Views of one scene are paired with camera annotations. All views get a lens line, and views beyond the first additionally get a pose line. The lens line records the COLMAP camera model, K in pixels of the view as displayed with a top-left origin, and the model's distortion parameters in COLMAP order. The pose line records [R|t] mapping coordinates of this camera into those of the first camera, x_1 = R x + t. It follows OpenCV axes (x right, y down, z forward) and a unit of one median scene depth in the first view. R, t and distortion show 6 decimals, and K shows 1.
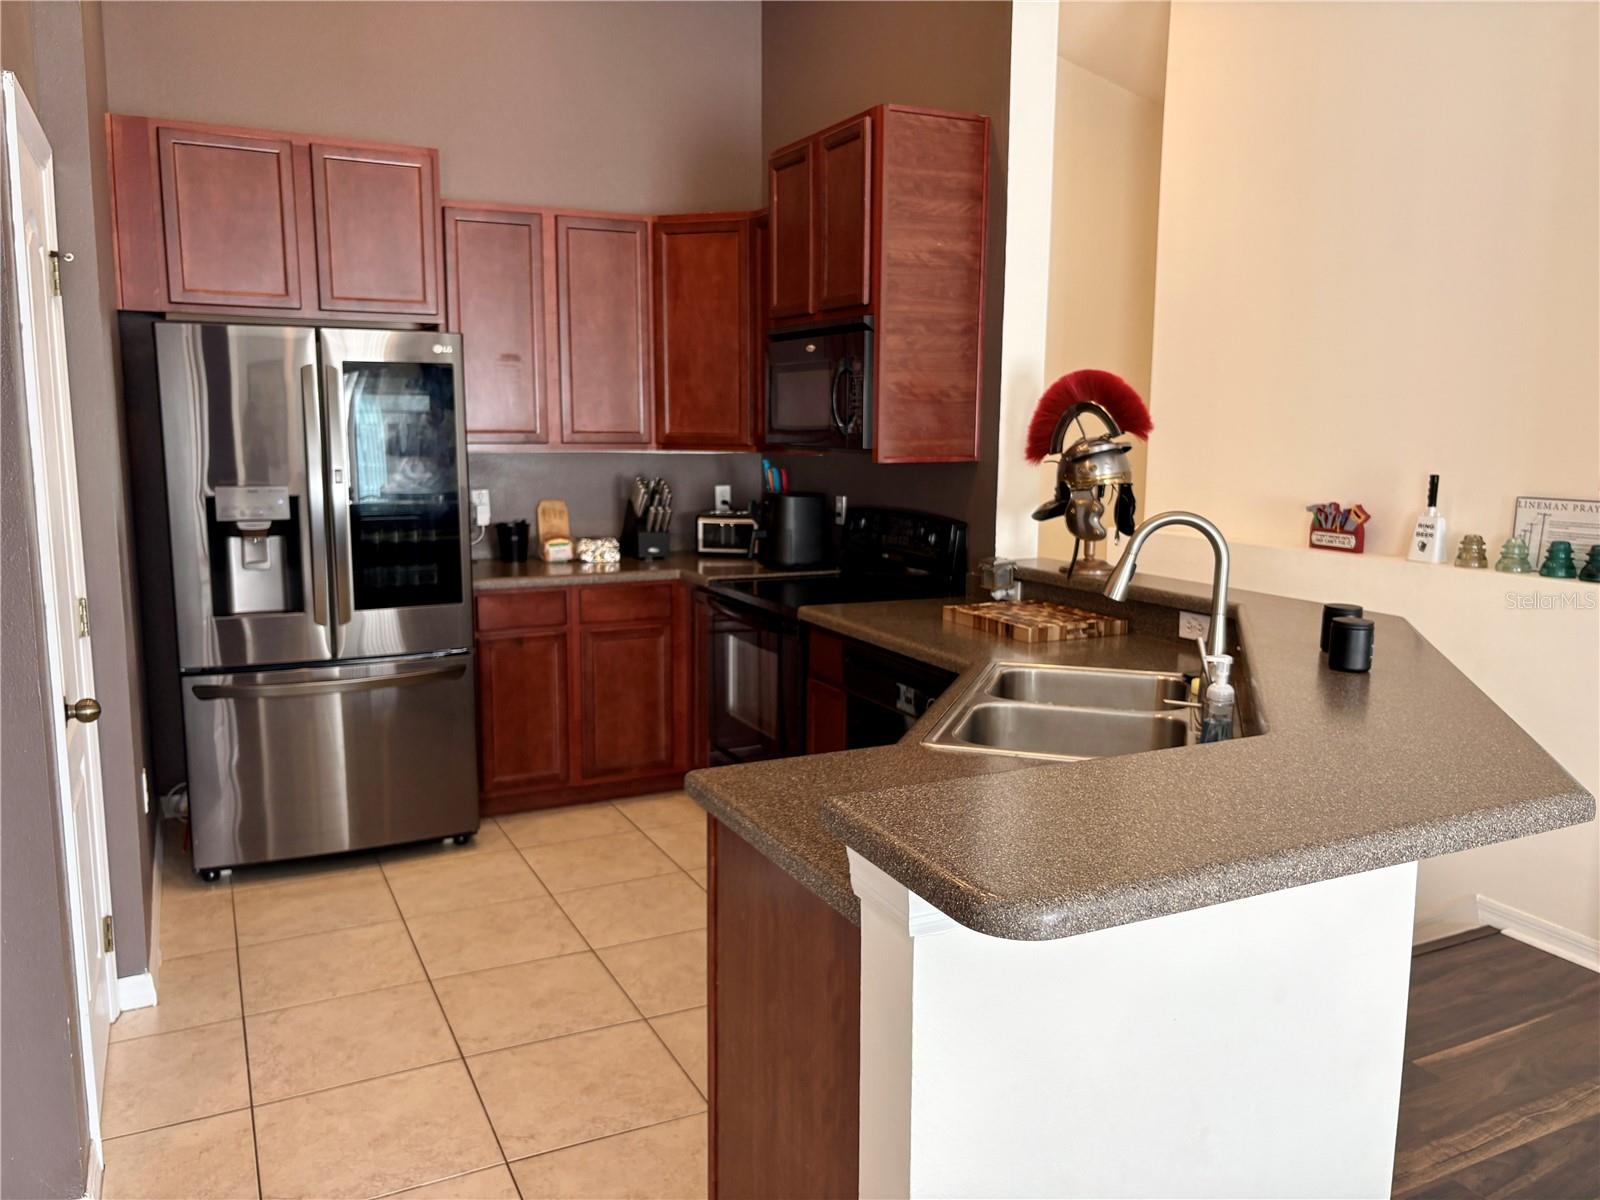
lens RADIAL K [[1228.3, 0, 820.6], [0, 1228.3, 604.9], [0, 0, 1]] dist [-0.001523, 0.001163]
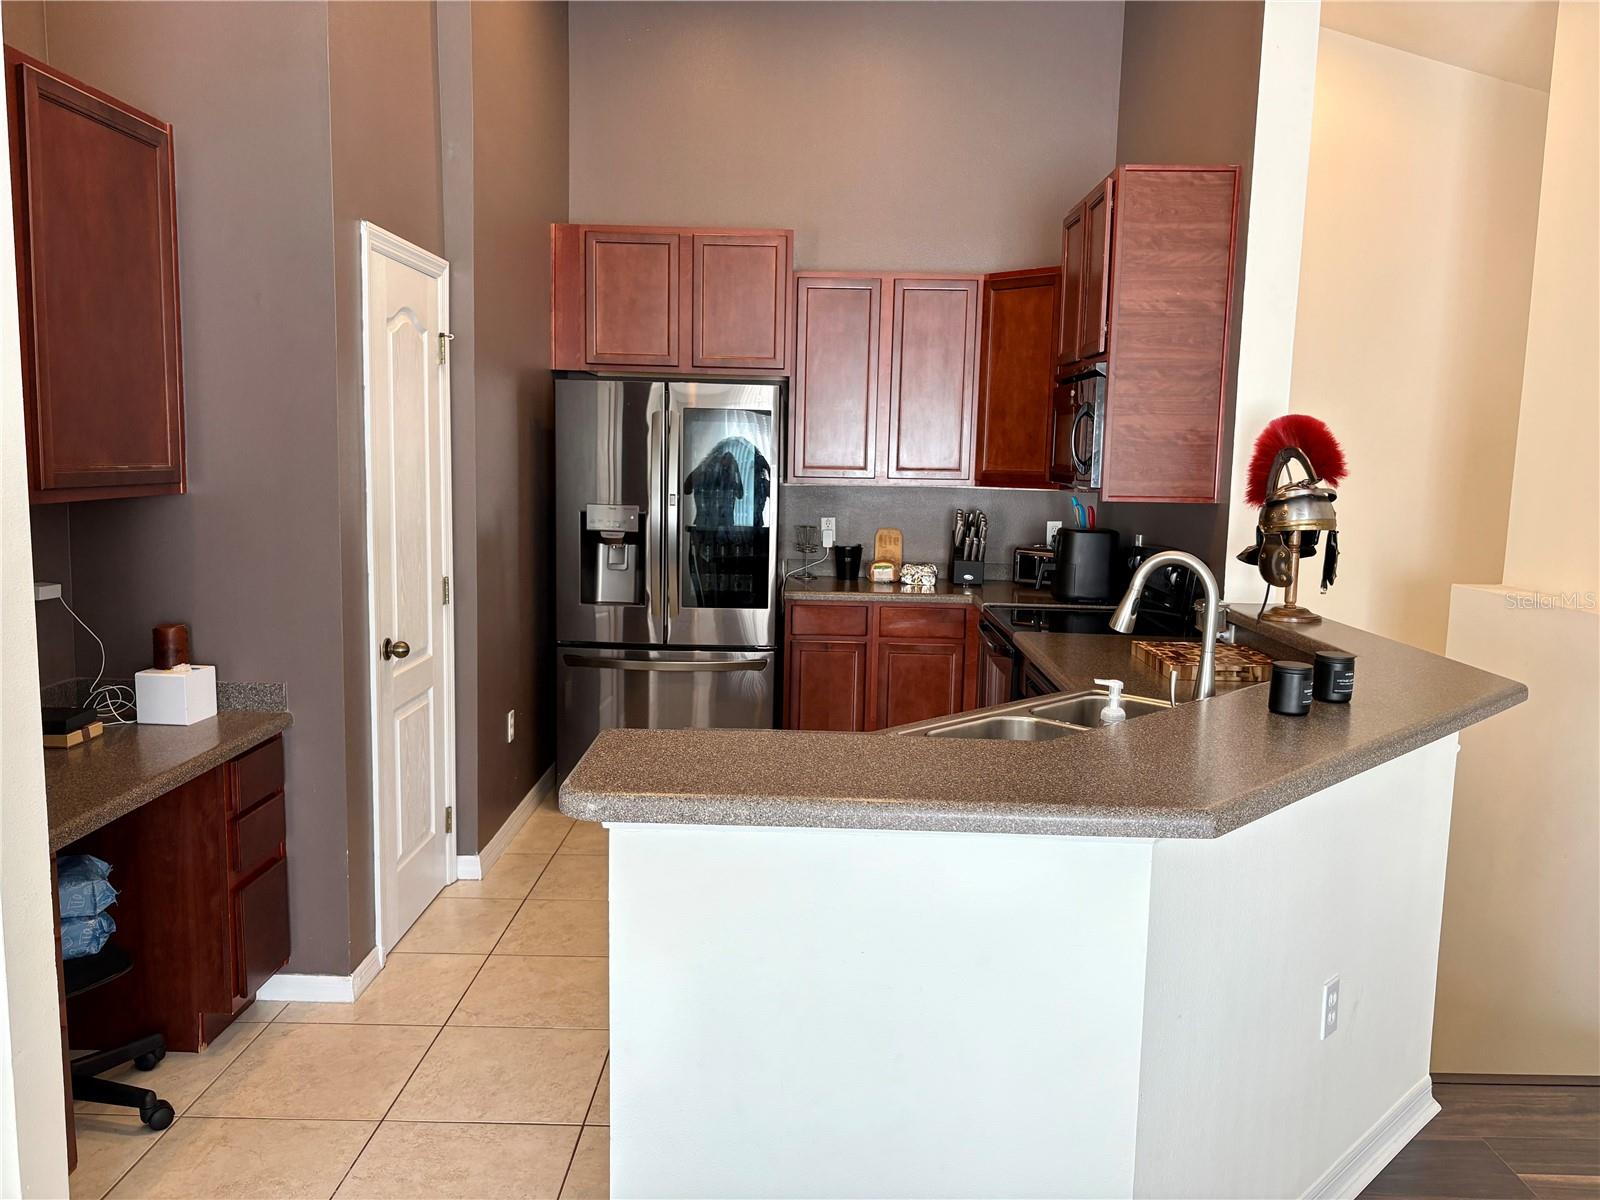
lens RADIAL K [[1228.3, 0, 802.3], [0, 1228.3, 606.0], [0, 0, 1]] dist [-0.001523, 0.001163]
pose [[0.887321, 0.071007, -0.455653, 0.300051], [-0.084600, 0.996370, -0.009477, 0.004919], [0.453326, 0.046957, 0.890107, -0.050407]]
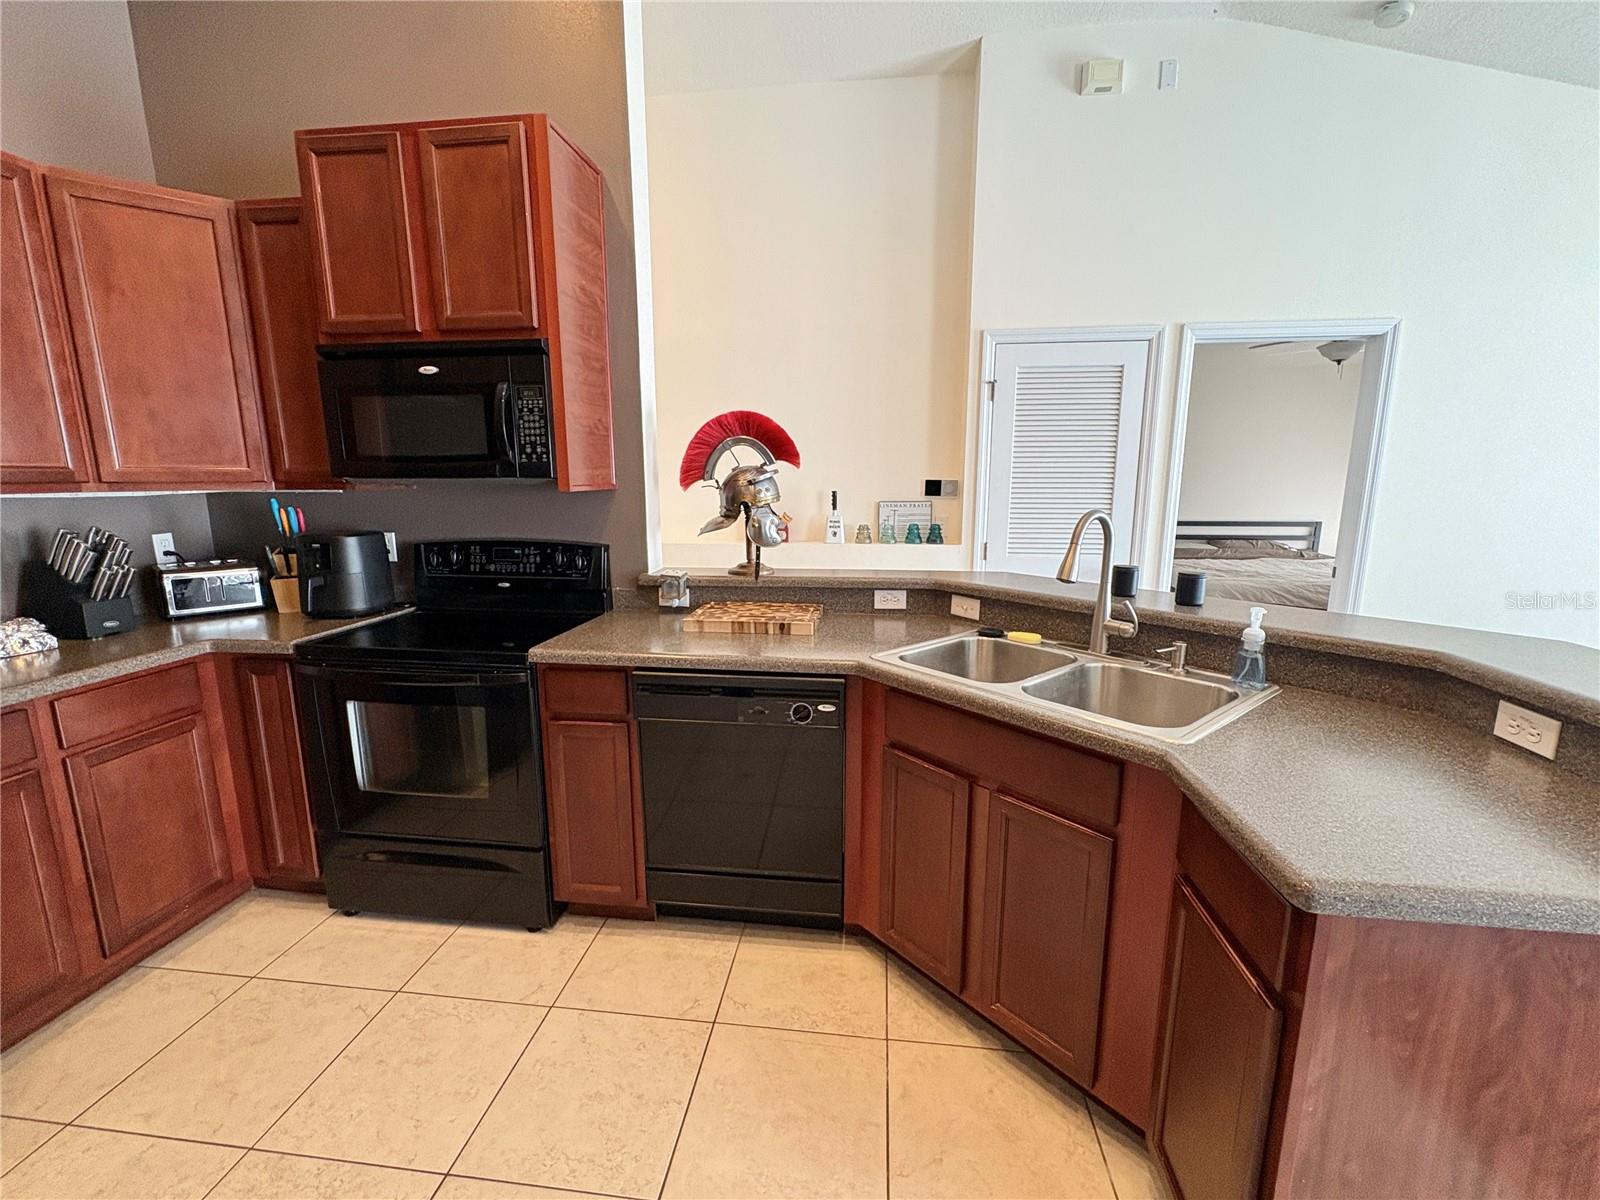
lens RADIAL K [[647.2, 0, 784.9], [0, 647.2, 586.6], [0, 0, 1]] dist [0.002563, 0.000117]
pose [[0.565888, -0.142317, 0.812106, -0.288356], [0.131260, 0.987978, 0.081673, -0.058221], [-0.813966, 0.060379, 0.577766, 0.546726]]
